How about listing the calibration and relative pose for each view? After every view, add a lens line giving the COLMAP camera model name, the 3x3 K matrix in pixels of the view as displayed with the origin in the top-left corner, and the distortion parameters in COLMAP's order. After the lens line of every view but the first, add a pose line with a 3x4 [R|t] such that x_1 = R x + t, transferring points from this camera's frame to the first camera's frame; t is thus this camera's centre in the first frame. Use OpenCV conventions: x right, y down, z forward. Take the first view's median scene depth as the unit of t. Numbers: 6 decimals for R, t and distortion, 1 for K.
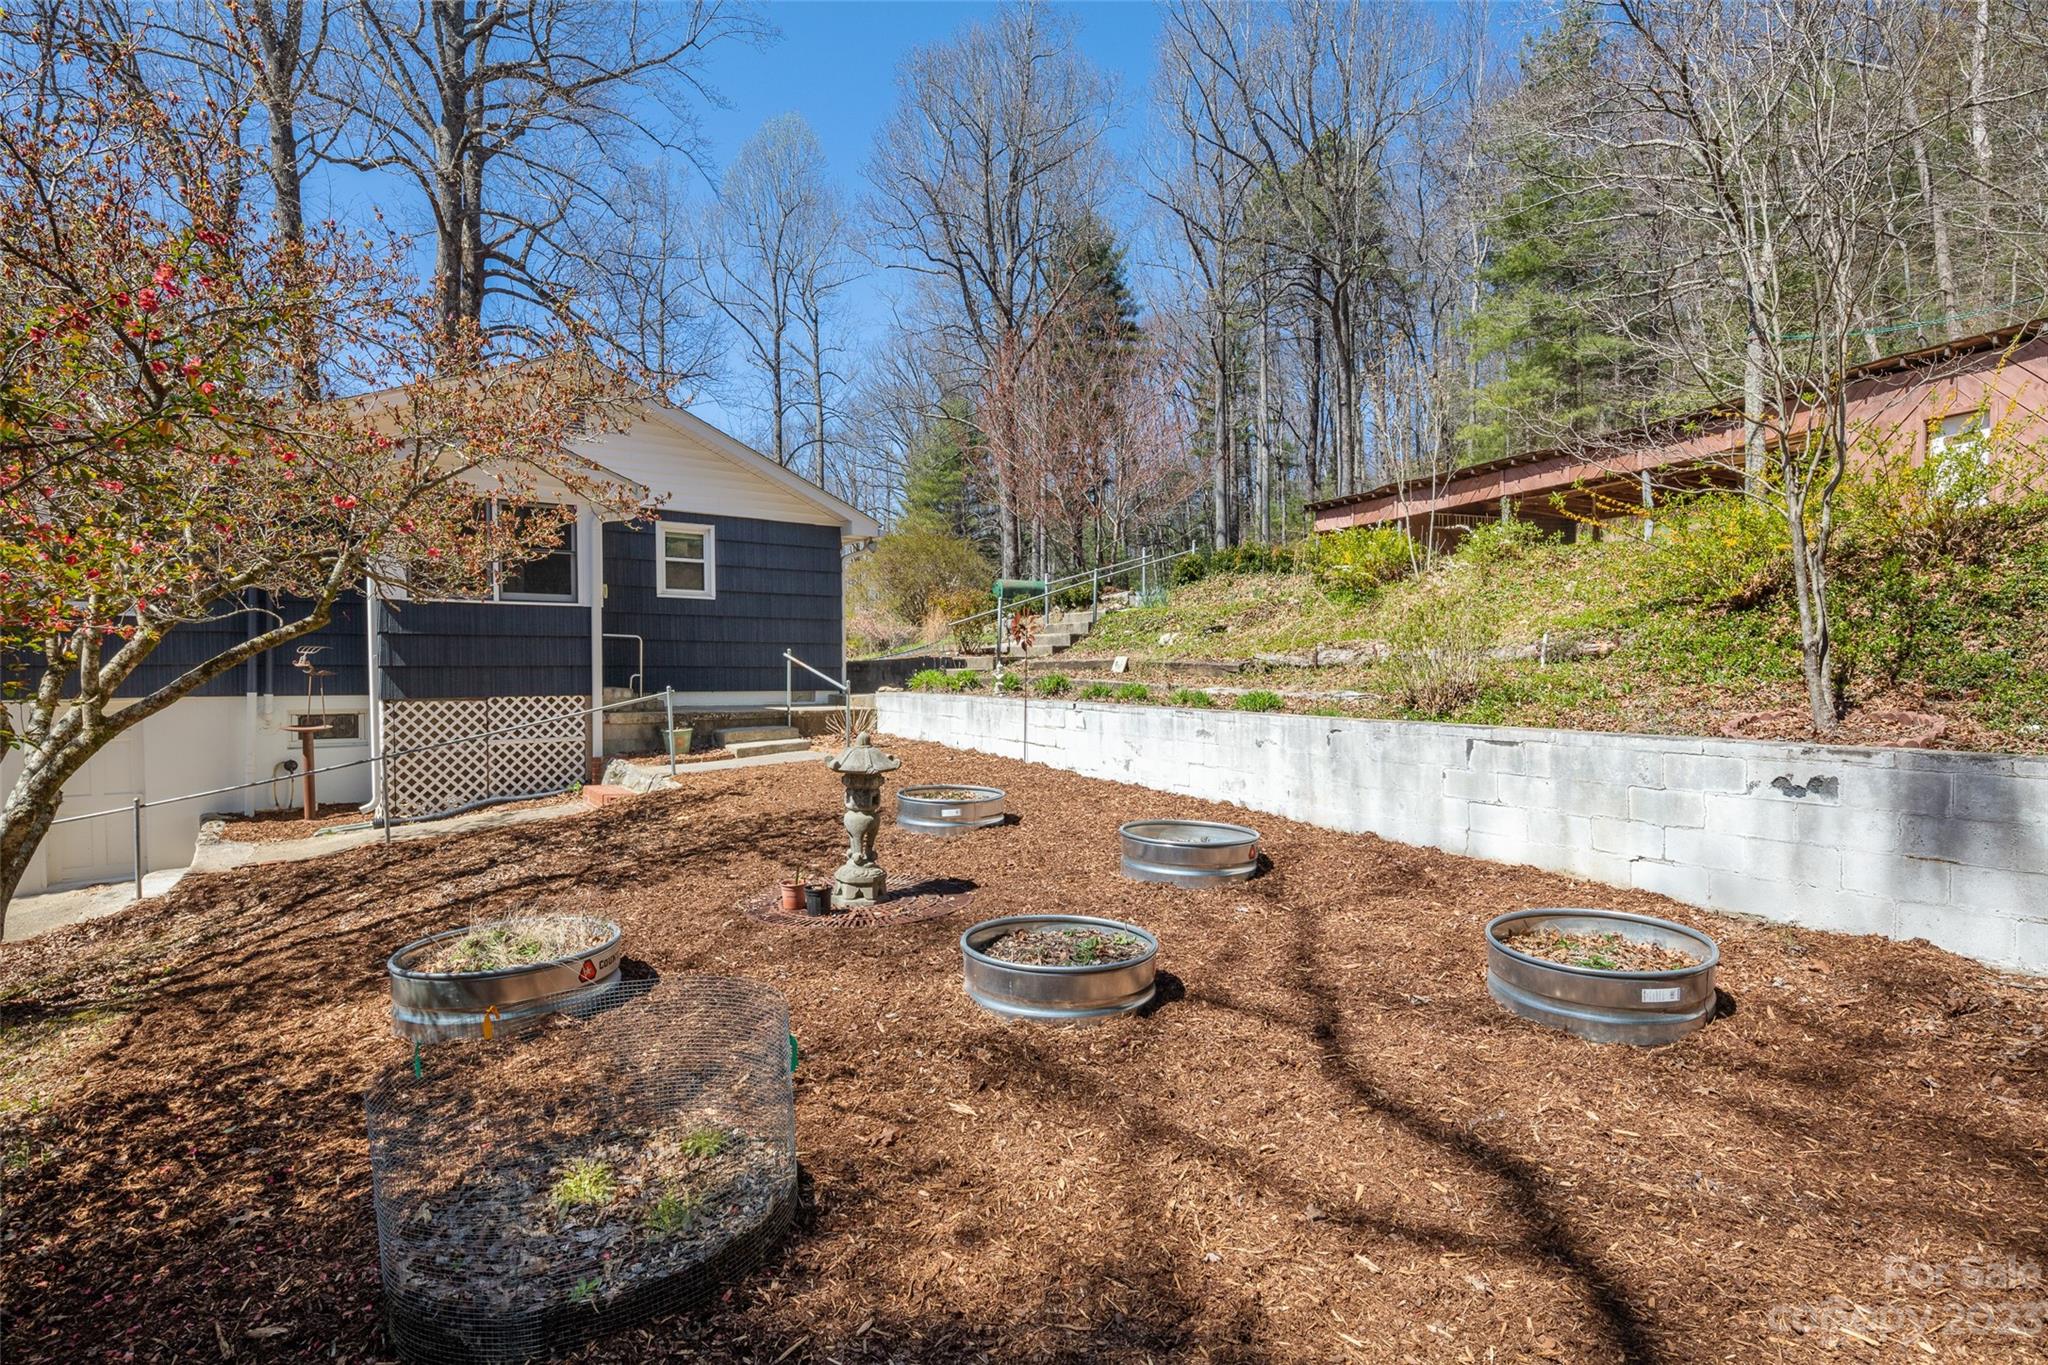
lens RADIAL K [[1046.3, 0, 1059.5], [0, 1046.3, 680.5], [0, 0, 1]] dist [-0.001397, -0.000239]
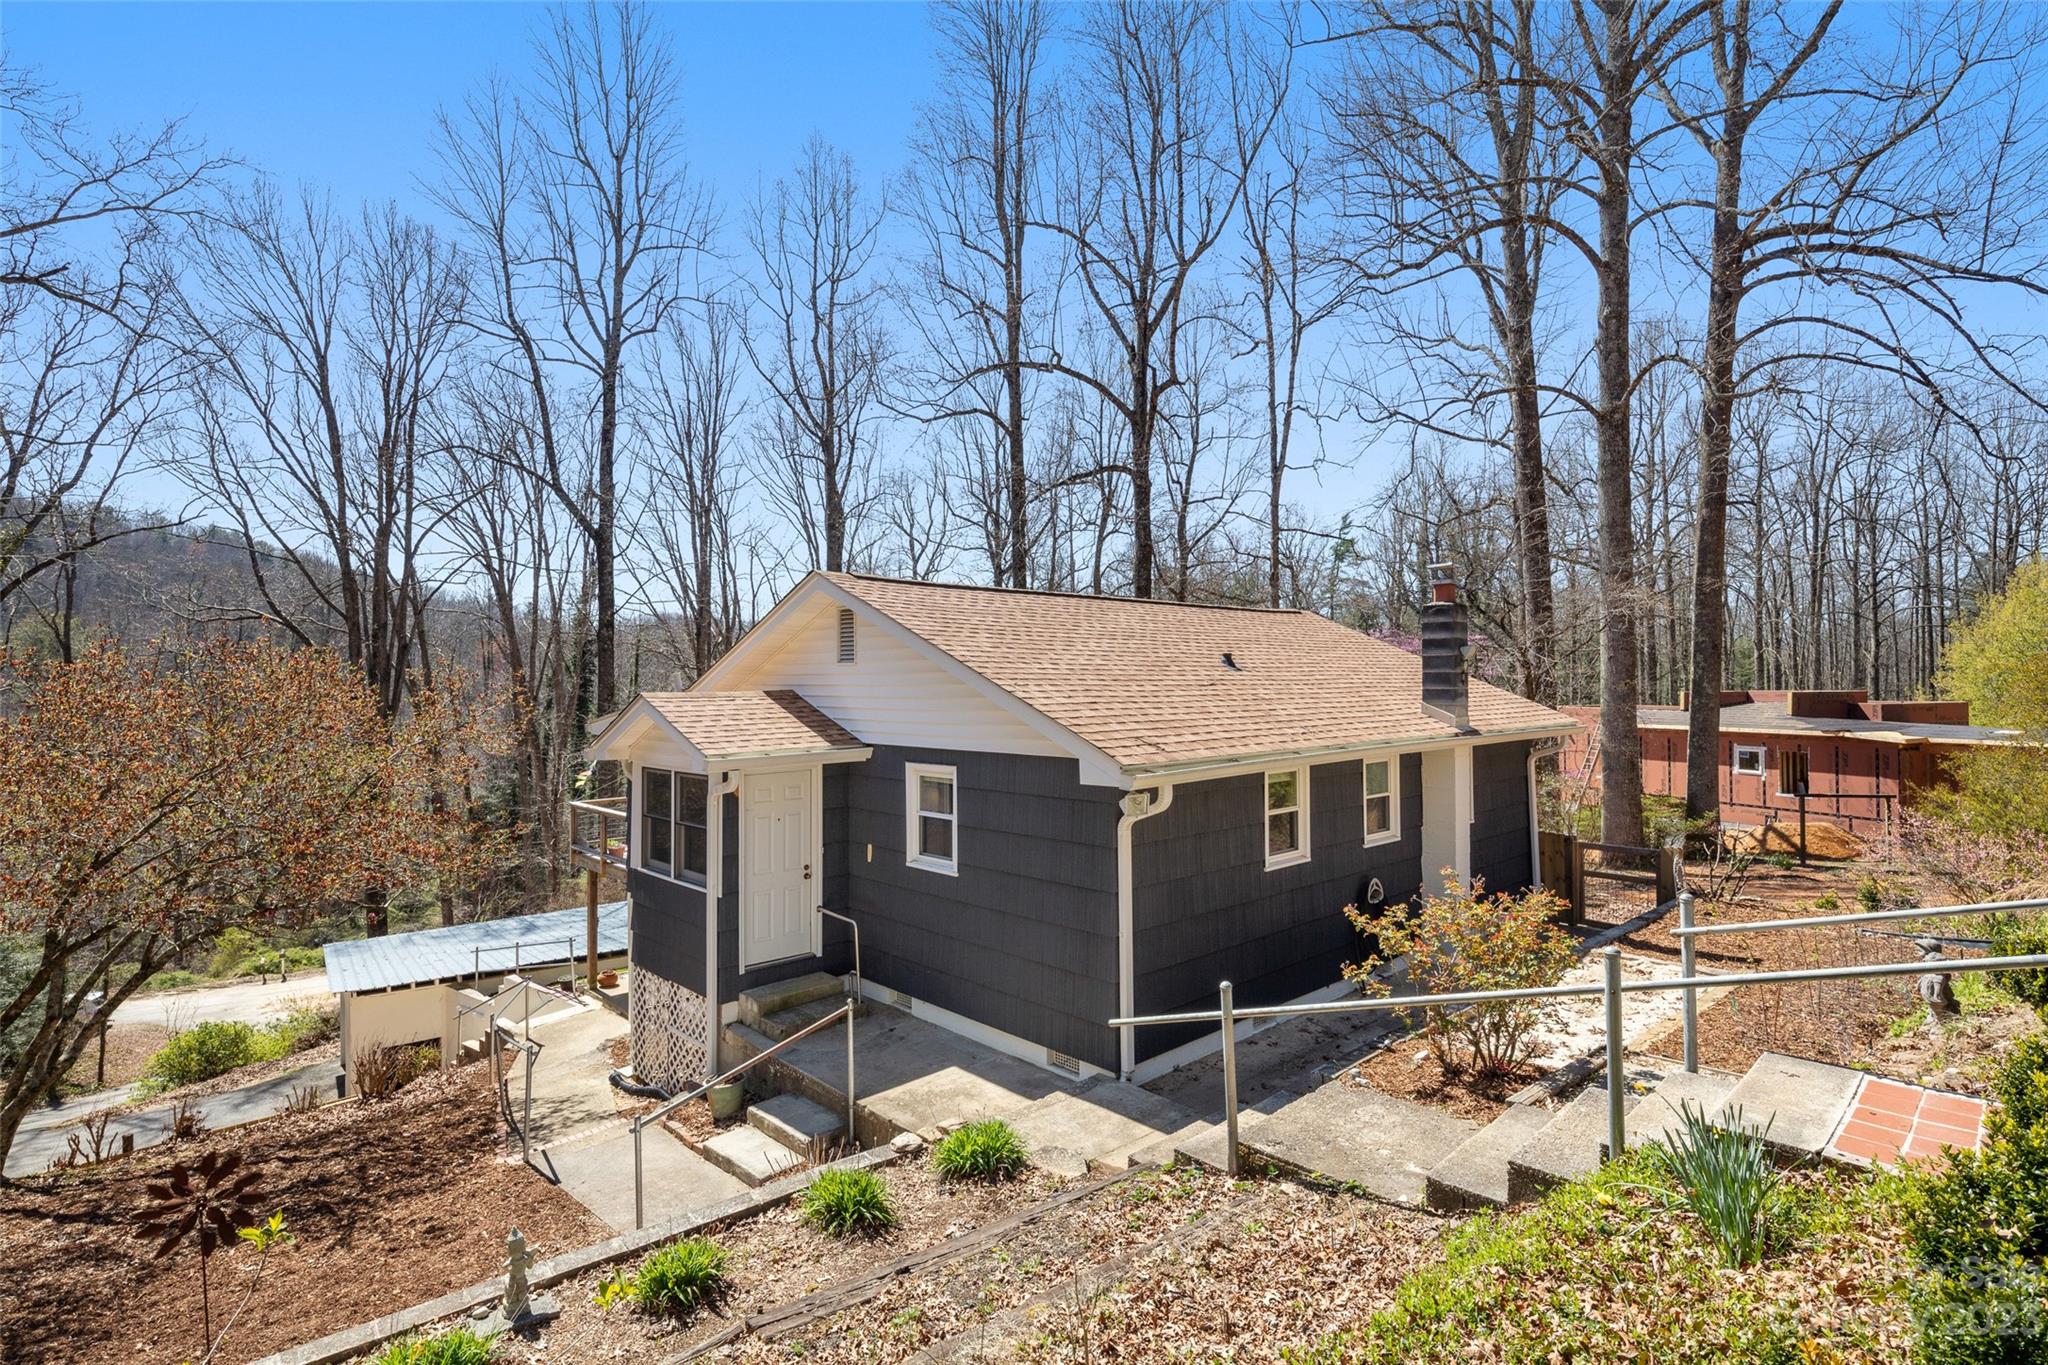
lens RADIAL K [[999.6, 0, 1024.0], [0, 999.6, 682.5], [0, 0, 1]] dist [-0.001651, -0.000373]
pose [[0.095655, -0.001238, -0.995414, 0.369613], [-0.003116, 0.999994, -0.001543, -0.240643], [0.995410, 0.003249, 0.095650, 1.175443]]
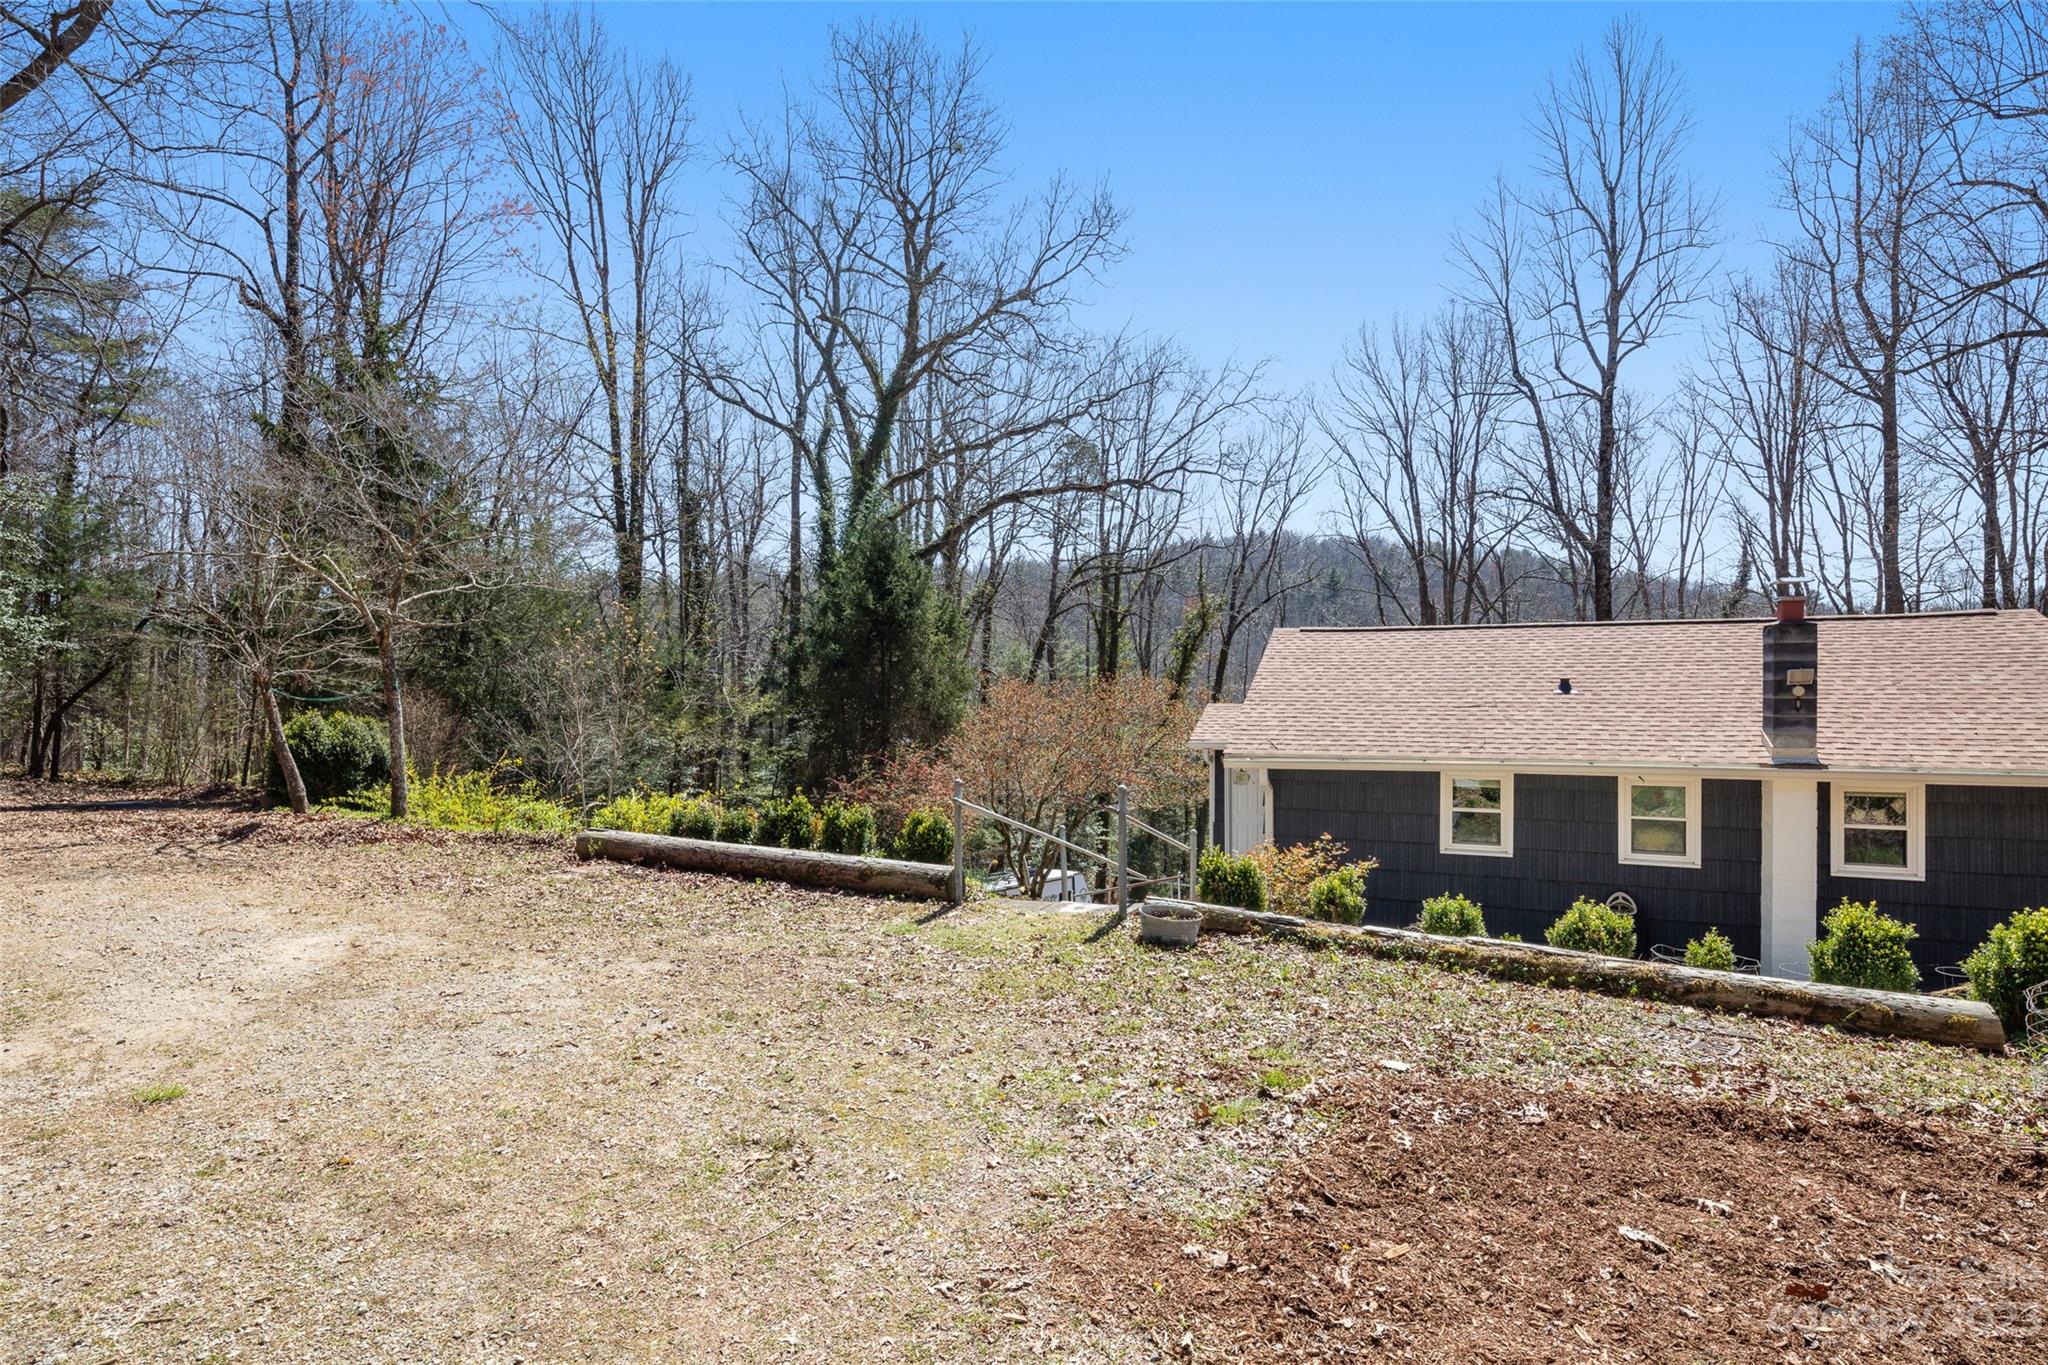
lens RADIAL K [[999.6, 0, 1024.0], [0, 999.6, 682.5], [0, 0, 1]] dist [-0.001651, -0.000373]
pose [[-0.839855, -0.008239, -0.542749, 0.506168], [-0.009213, 0.999957, -0.000922, -0.260953], [0.542733, 0.004226, -0.839894, 2.043621]]
